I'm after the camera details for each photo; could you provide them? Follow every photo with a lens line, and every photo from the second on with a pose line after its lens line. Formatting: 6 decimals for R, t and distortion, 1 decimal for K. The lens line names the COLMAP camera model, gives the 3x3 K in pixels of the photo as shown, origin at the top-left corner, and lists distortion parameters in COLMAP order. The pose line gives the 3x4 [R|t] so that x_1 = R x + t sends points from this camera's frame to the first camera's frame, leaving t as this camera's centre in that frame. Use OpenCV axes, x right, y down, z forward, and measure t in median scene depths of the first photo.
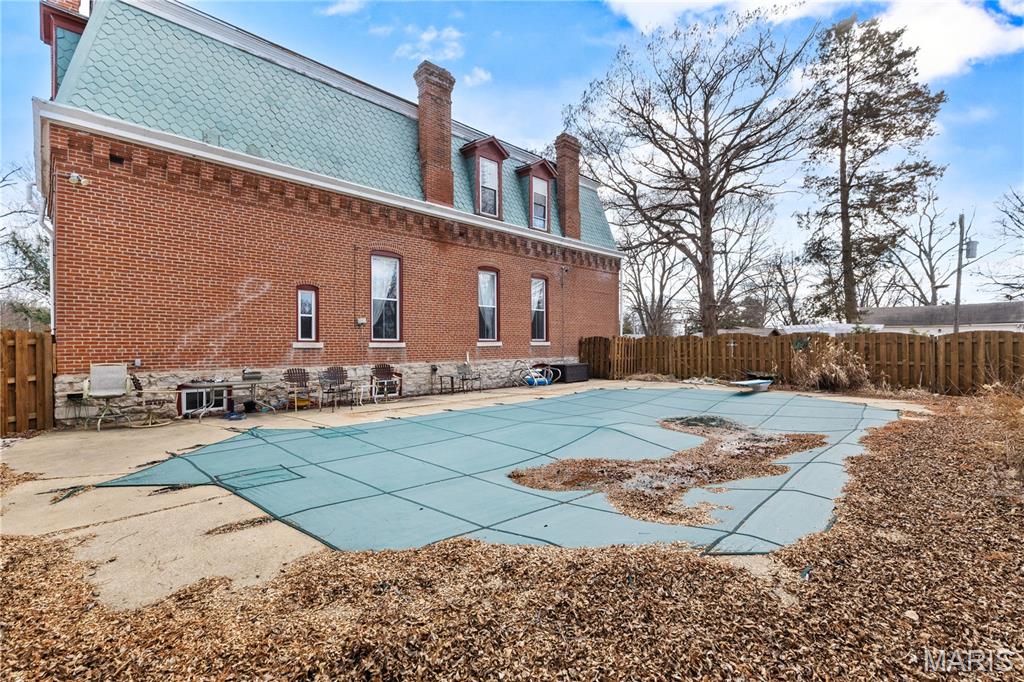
lens RADIAL K [[452.8, 0, 512.0], [0, 452.8, 341.0], [0, 0, 1]] dist [-0.002360, -0.000294]
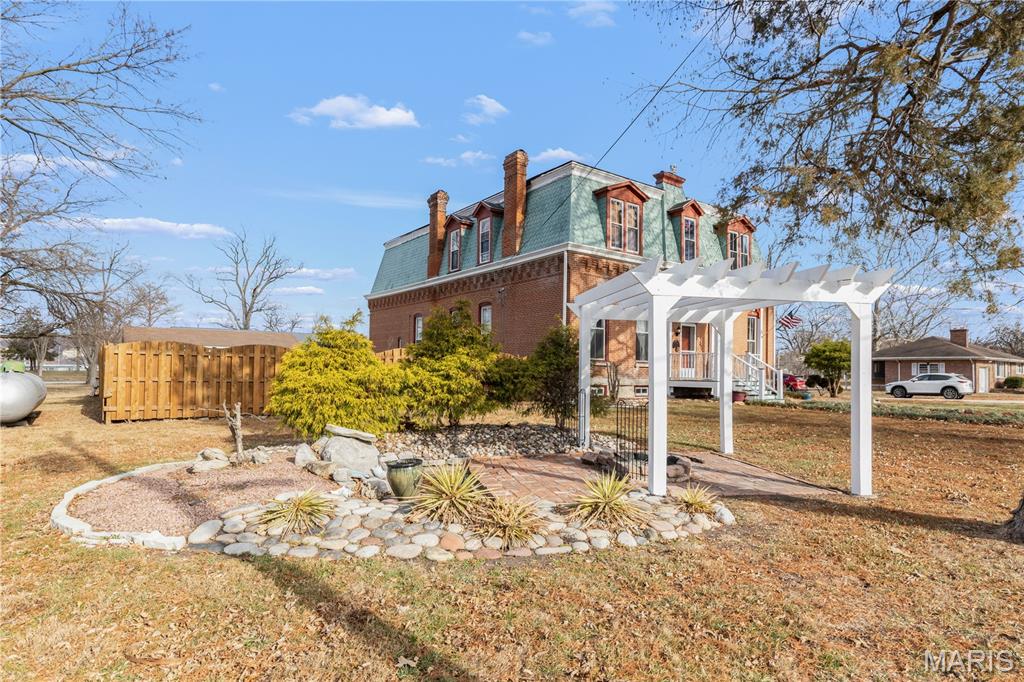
lens RADIAL K [[555.3, 0, 511.0], [0, 555.3, 354.7], [0, 0, 1]] dist [0.000917, 0.000154]
pose [[-0.150456, -0.020774, -0.988398, 1.741418], [-0.001623, 0.999783, -0.020766, 0.014248], [0.988615, -0.001520, -0.150457, 1.565464]]
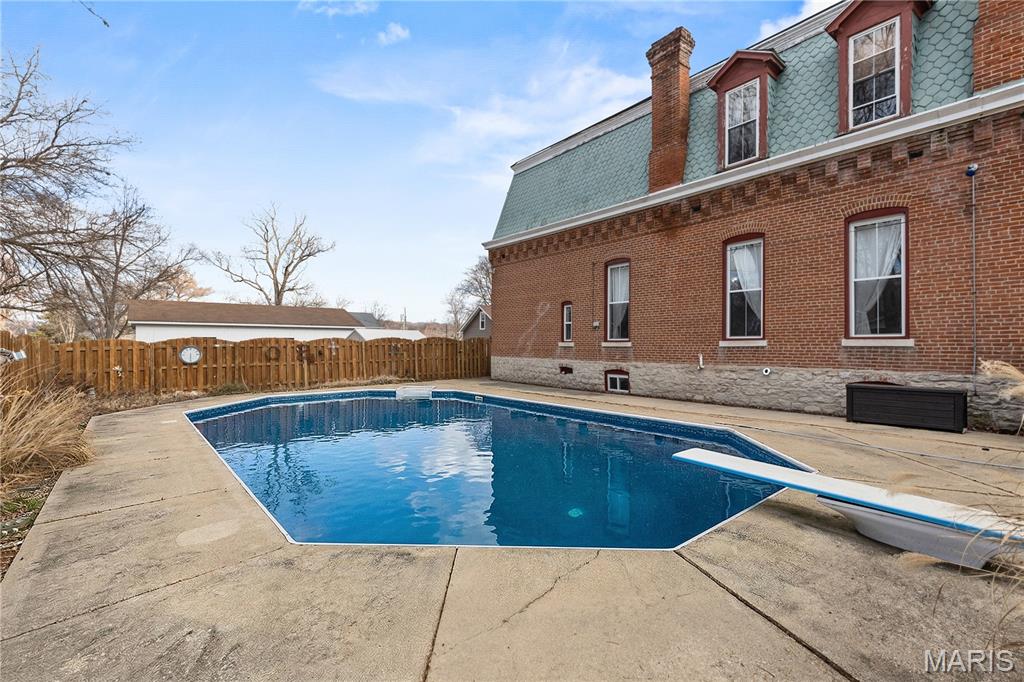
lens RADIAL K [[452.8, 0, 512.0], [0, 452.8, 341.0], [0, 0, 1]] dist [-0.002360, -0.000294]
pose [[-0.101413, -0.000637, -0.994844, 0.760102], [0.012969, 0.999914, -0.001963, -0.000732], [0.994760, -0.013101, -0.101396, 0.778016]]
